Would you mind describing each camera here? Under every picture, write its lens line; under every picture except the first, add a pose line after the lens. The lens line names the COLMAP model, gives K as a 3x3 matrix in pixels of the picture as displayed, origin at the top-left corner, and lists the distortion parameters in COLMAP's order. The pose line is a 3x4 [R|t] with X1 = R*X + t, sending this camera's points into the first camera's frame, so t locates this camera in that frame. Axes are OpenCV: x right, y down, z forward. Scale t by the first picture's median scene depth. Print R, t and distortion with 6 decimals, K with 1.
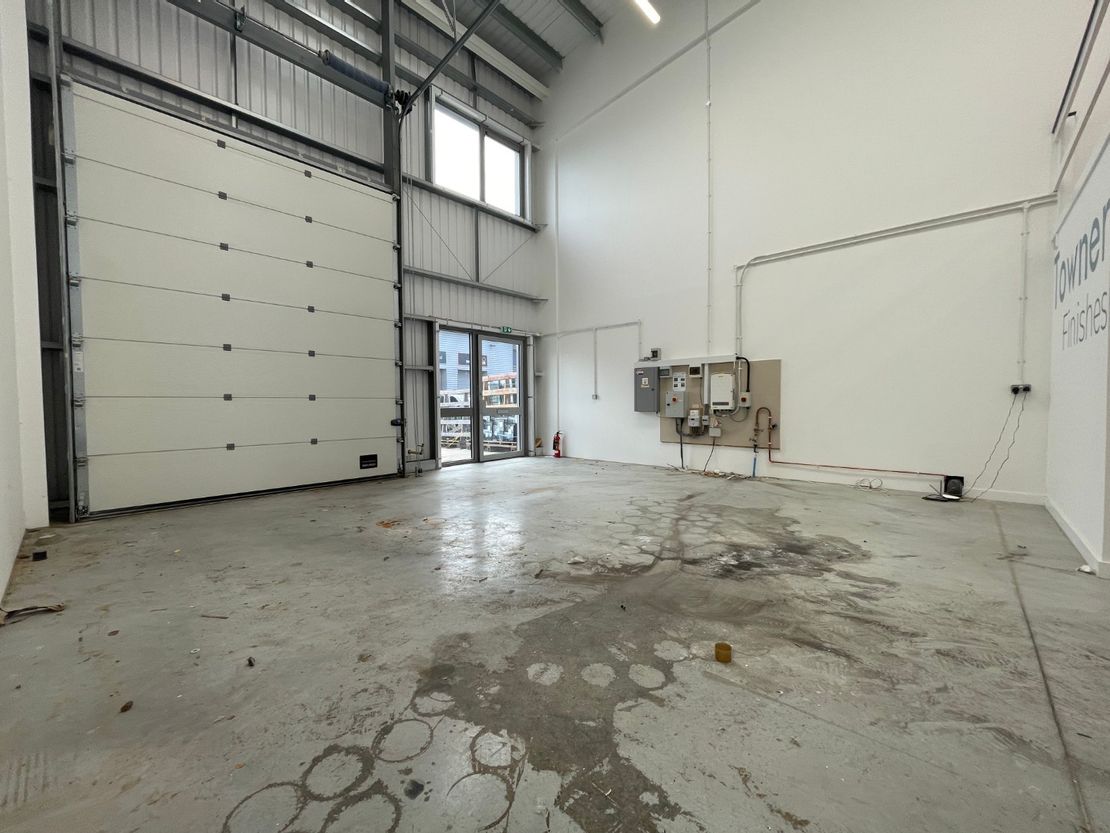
lens RADIAL K [[448.3, 0, 555.7], [0, 448.3, 416.9], [0, 0, 1]] dist [-0.001980, -0.000148]
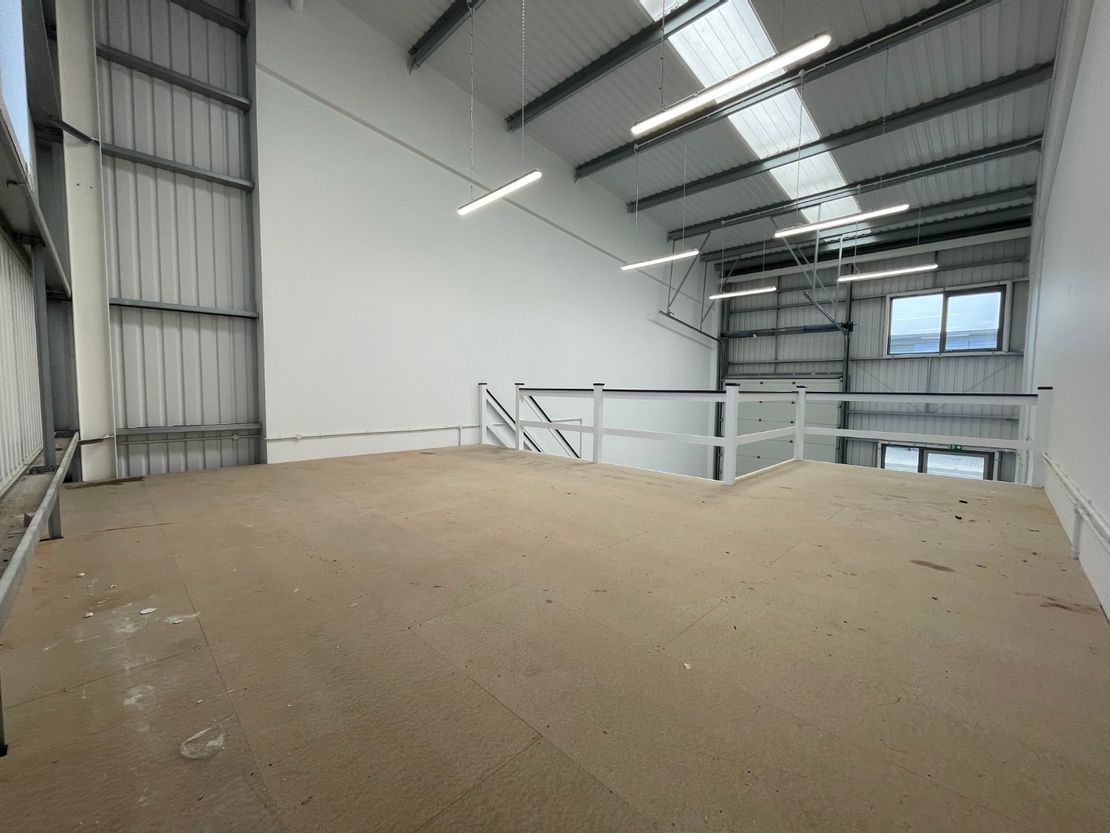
lens RADIAL K [[448.3, 0, 555.8], [0, 448.3, 412.9], [0, 0, 1]] dist [-0.001980, -0.000148]
pose [[-0.034812, 0.062392, -0.997444, 2.467888], [-0.039466, 0.997185, 0.063753, -0.687663], [0.998614, 0.041585, -0.032252, -0.164202]]
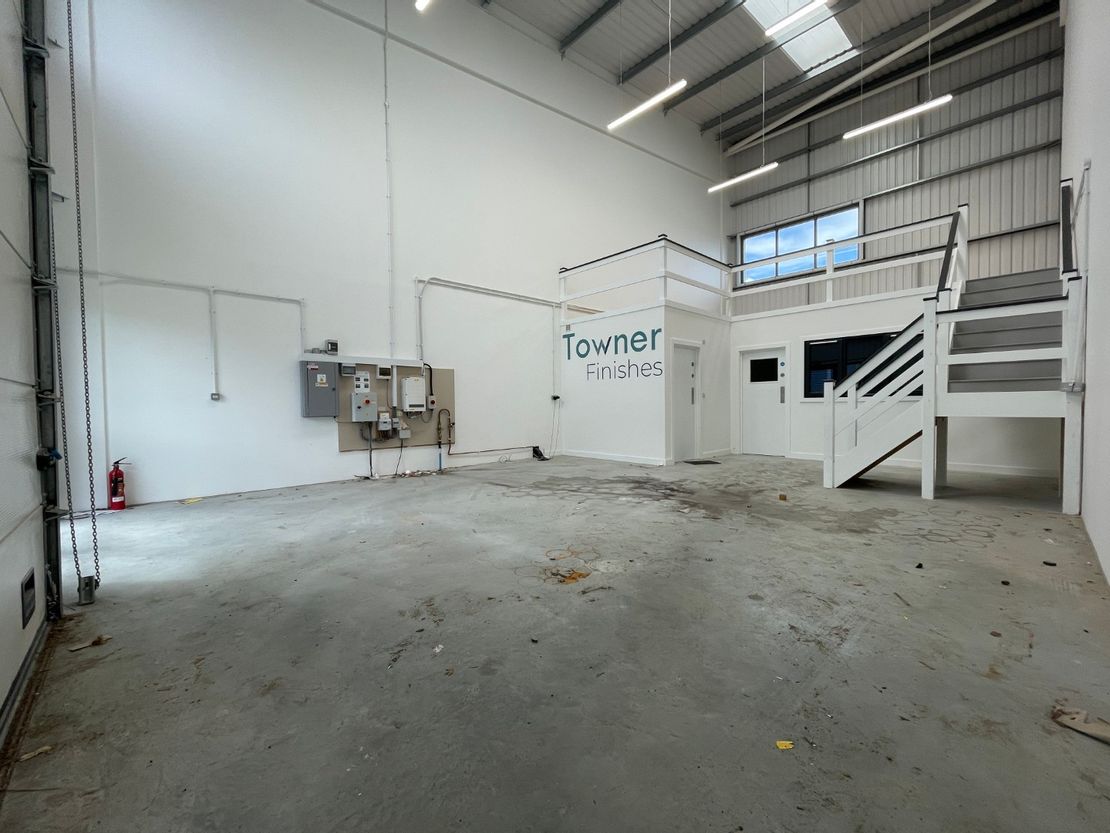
lens RADIAL K [[448.3, 0, 553.5], [0, 448.3, 416.6], [0, 0, 1]] dist [-0.001980, -0.000148]
pose [[0.080865, -0.020509, 0.996514, -1.065824], [0.043515, 0.998908, 0.017027, -0.014133], [-0.995775, 0.041986, 0.081669, 0.979931]]
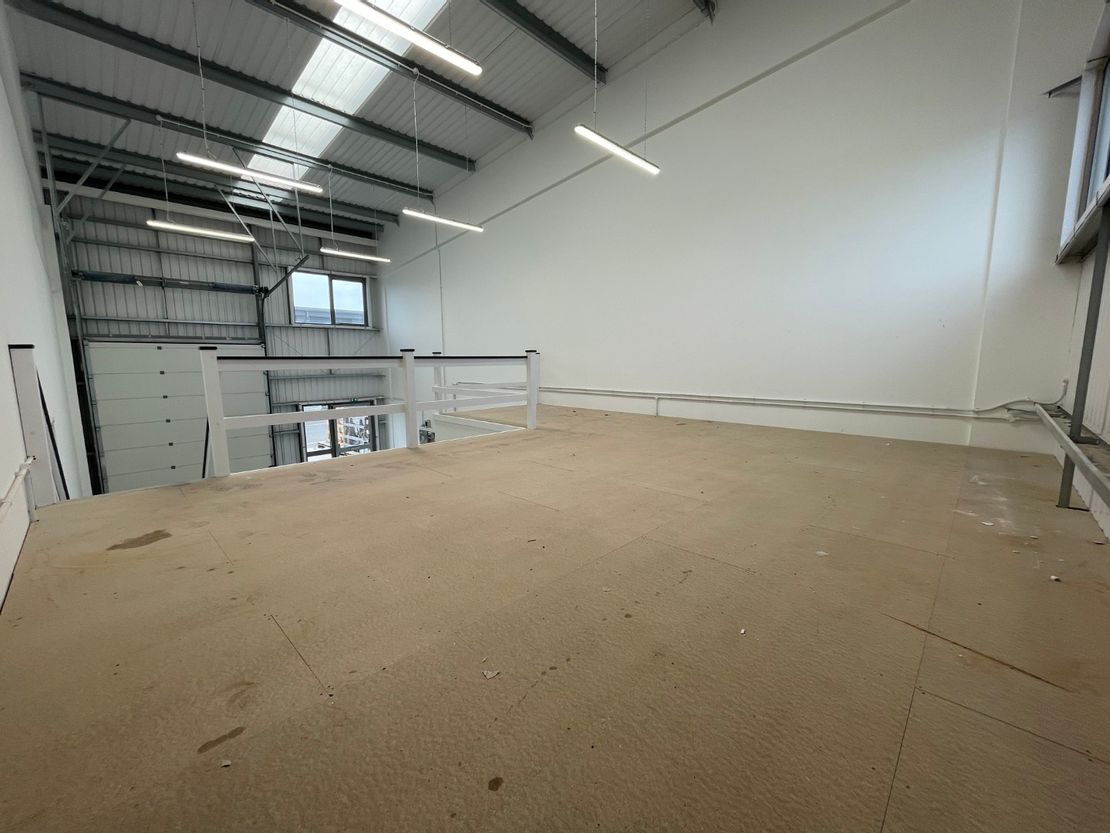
lens RADIAL K [[448.3, 0, 550.7], [0, 448.3, 416.2], [0, 0, 1]] dist [-0.001980, -0.000148]
pose [[0.999535, 0.008285, -0.029346, 1.385077], [-0.005253, 0.994776, 0.101943, -0.642744], [0.030037, -0.101741, 0.994357, -1.273303]]
